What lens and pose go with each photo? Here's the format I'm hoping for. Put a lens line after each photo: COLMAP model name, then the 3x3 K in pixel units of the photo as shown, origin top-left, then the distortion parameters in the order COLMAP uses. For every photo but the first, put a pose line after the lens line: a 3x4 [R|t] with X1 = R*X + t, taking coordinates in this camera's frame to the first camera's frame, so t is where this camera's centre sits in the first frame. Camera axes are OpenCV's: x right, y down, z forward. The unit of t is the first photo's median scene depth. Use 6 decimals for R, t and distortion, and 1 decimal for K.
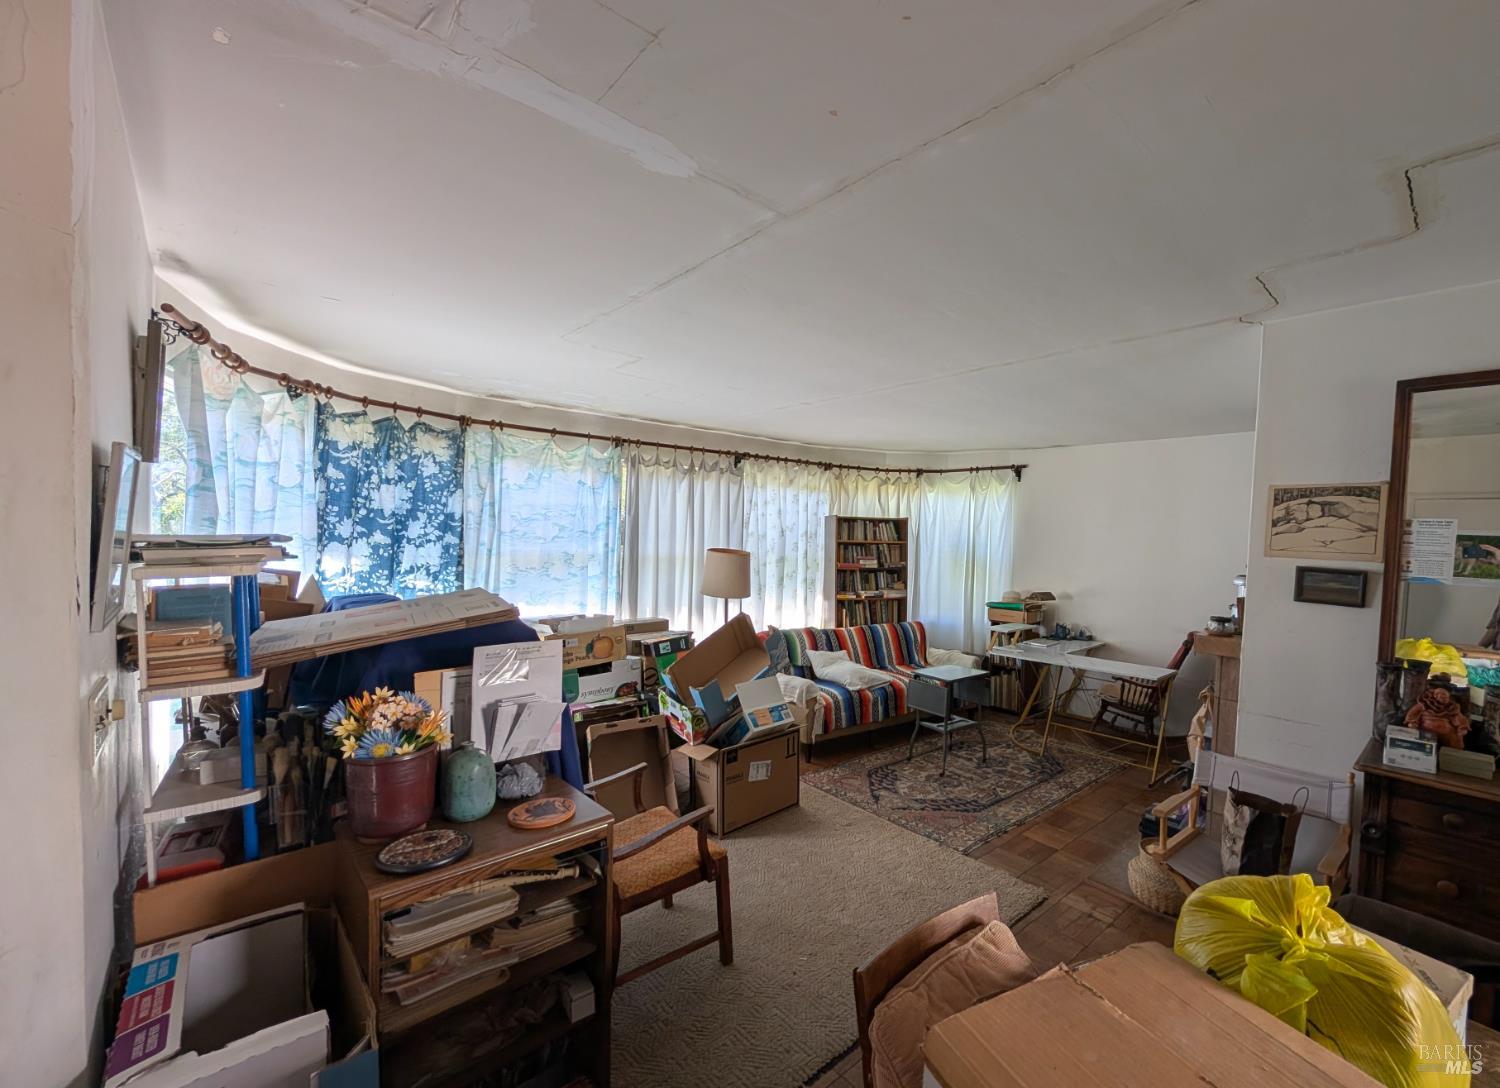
lens RADIAL K [[667.4, 0, 759.5], [0, 667.4, 553.4], [0, 0, 1]] dist [0.003514, 0.000100]
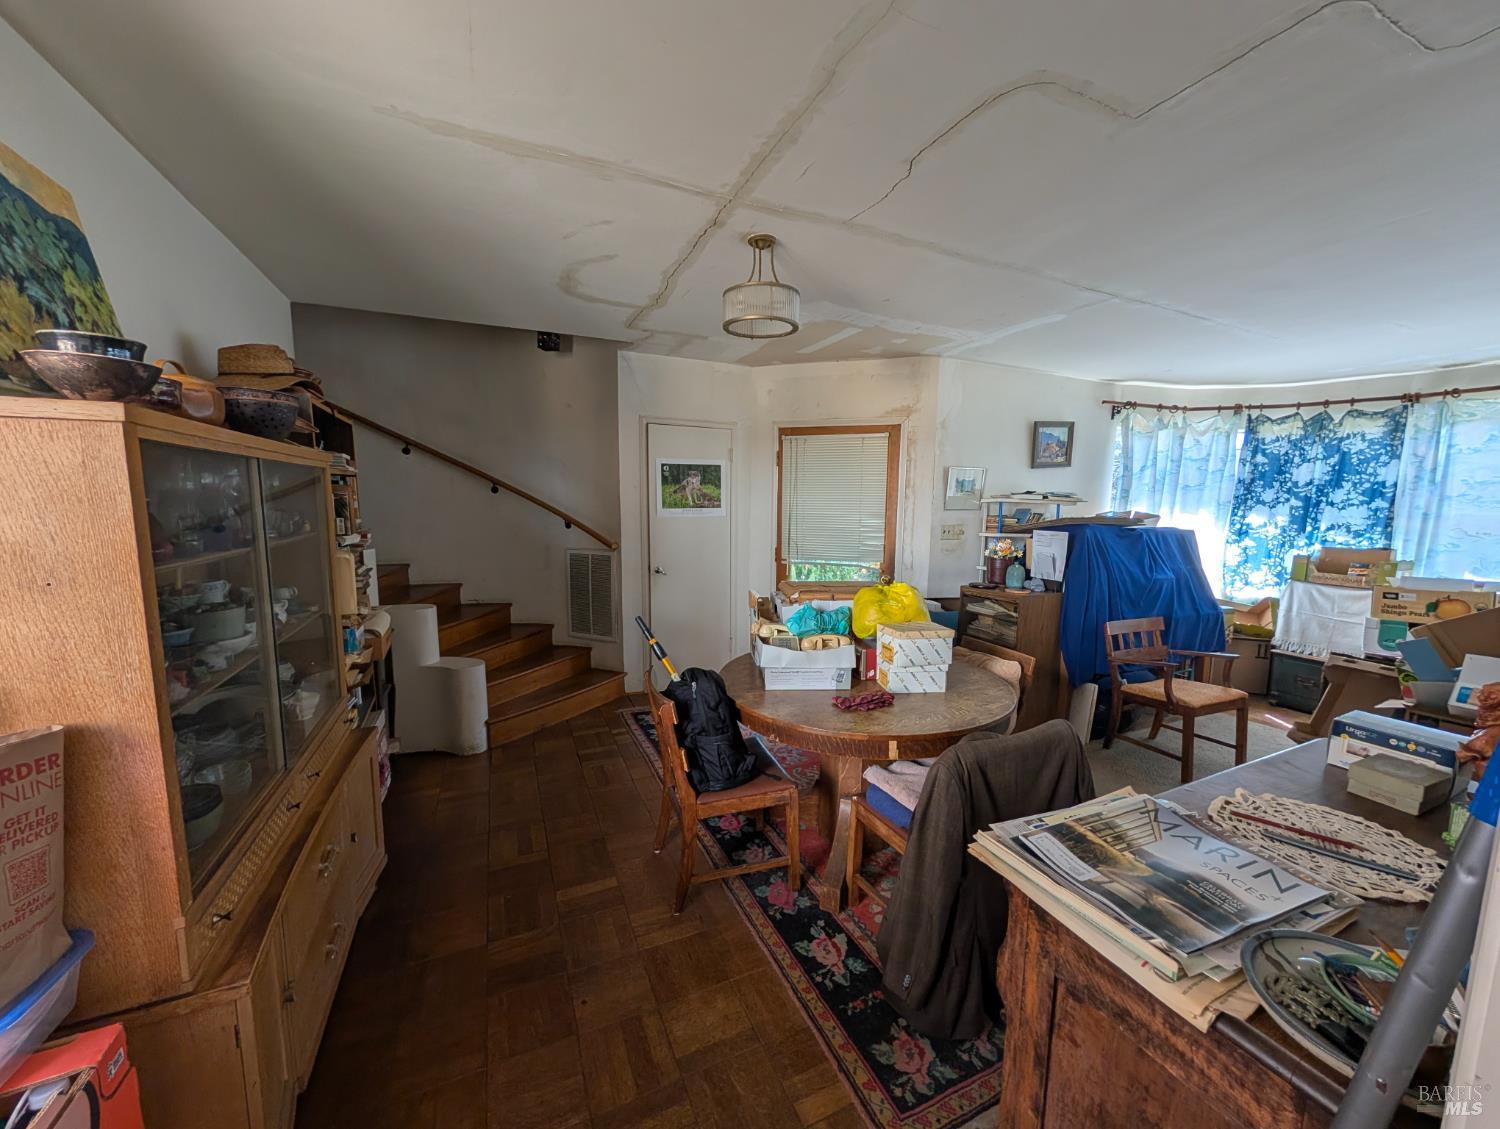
lens RADIAL K [[570.7, 0, 747.1], [0, 570.7, 568.6], [0, 0, 1]] dist [-0.000451, 0.000923]
pose [[-0.346030, 0.075615, -0.935171, 0.907533], [-0.060855, 0.992839, 0.102796, 0.059053], [0.936248, 0.092480, -0.338950, 0.319634]]
